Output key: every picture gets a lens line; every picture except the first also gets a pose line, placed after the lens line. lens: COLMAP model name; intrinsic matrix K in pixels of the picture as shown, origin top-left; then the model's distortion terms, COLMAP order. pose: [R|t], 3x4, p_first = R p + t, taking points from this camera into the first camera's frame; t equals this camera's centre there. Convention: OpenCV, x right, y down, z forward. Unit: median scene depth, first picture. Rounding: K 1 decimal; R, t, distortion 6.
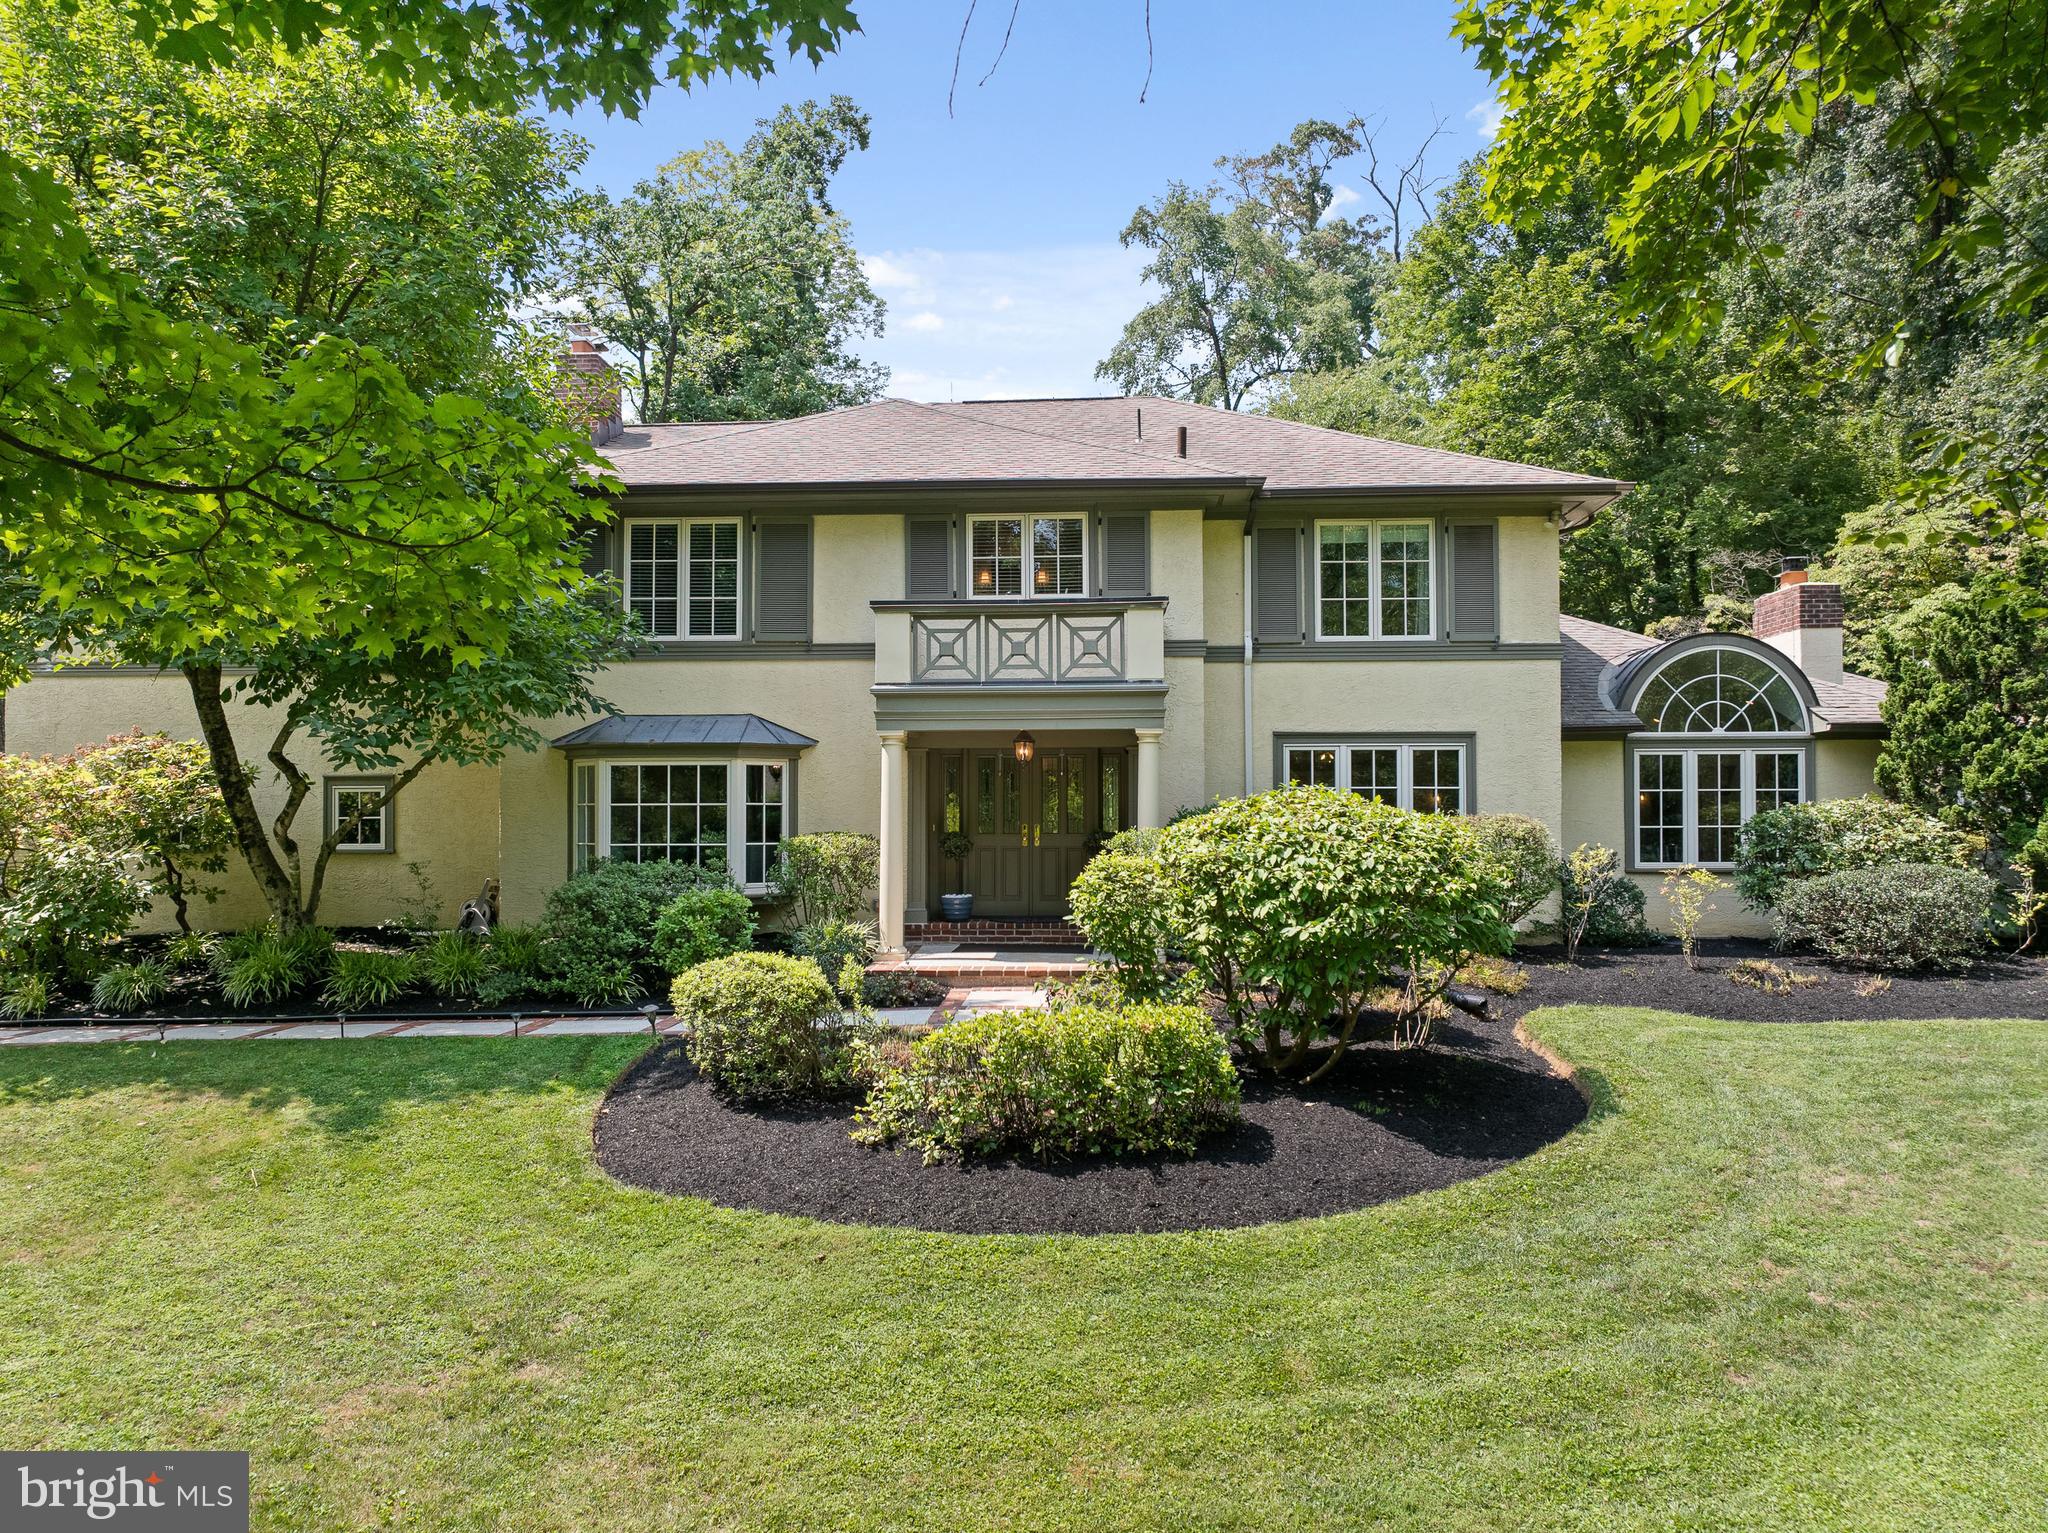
lens RADIAL K [[1486.1, 0, 1024.0], [0, 1486.1, 766.5], [0, 0, 1]] dist [-0.049472, -0.001392]
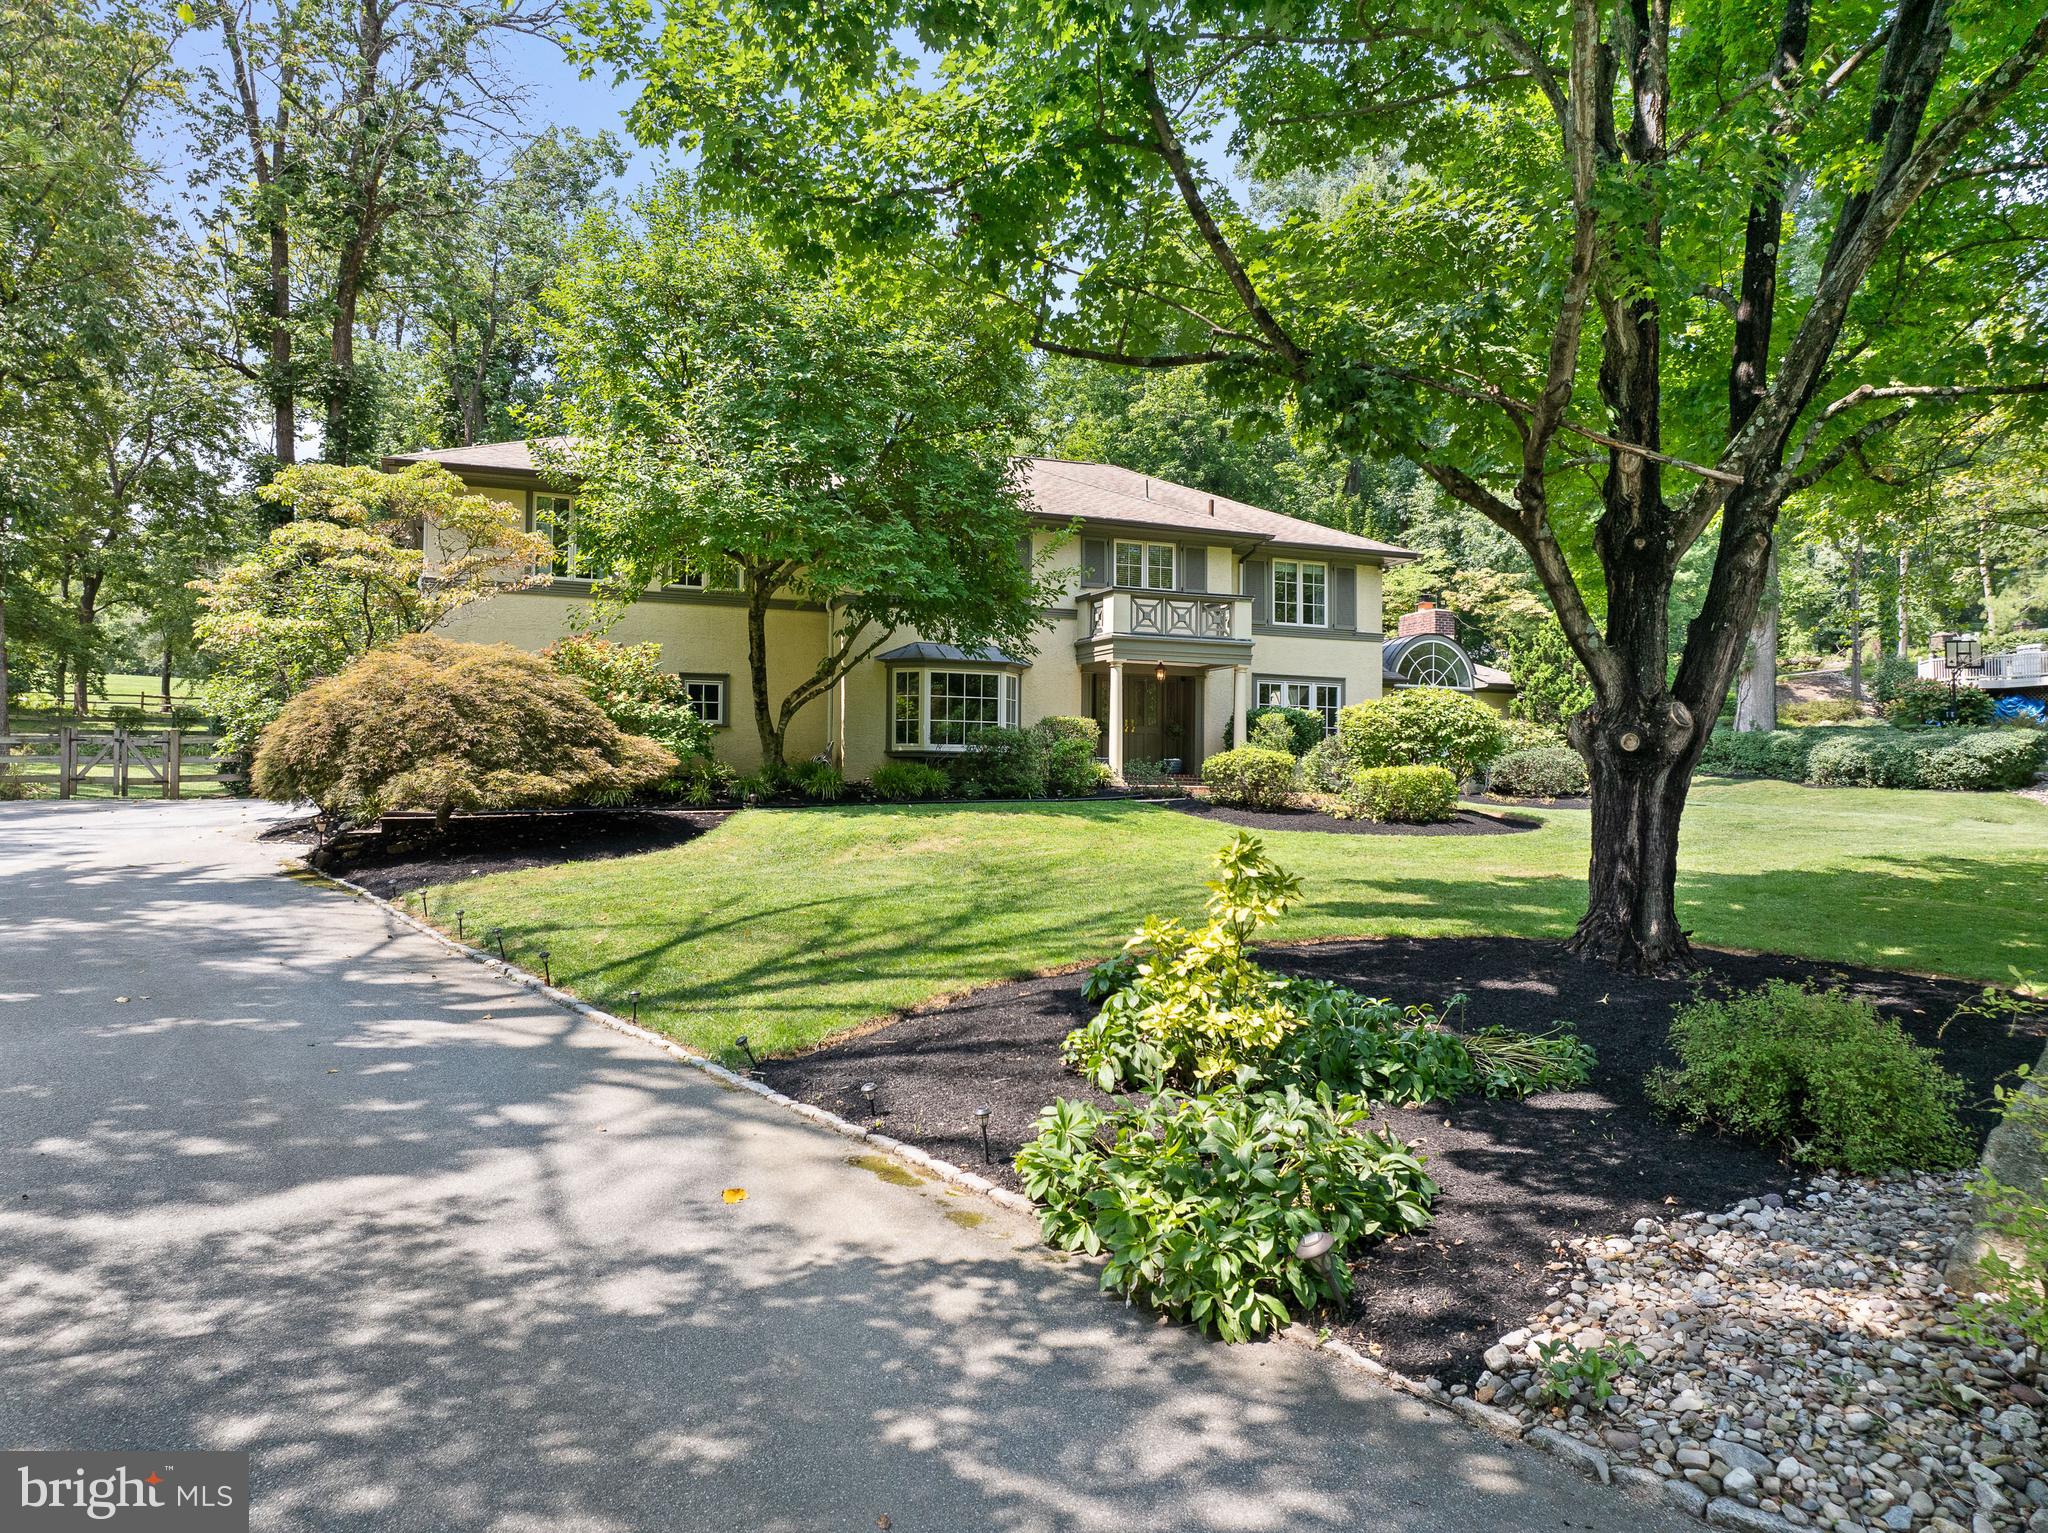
lens RADIAL K [[1423.3, 0, 1024.0], [0, 1423.3, 766.5], [0, 0, 1]] dist [-0.000691, -0.000103]
pose [[0.906271, 0.022794, 0.422083, -0.831819], [-0.027458, 0.999611, 0.004973, 0.091809], [-0.421805, -0.016096, 0.906544, -0.475320]]
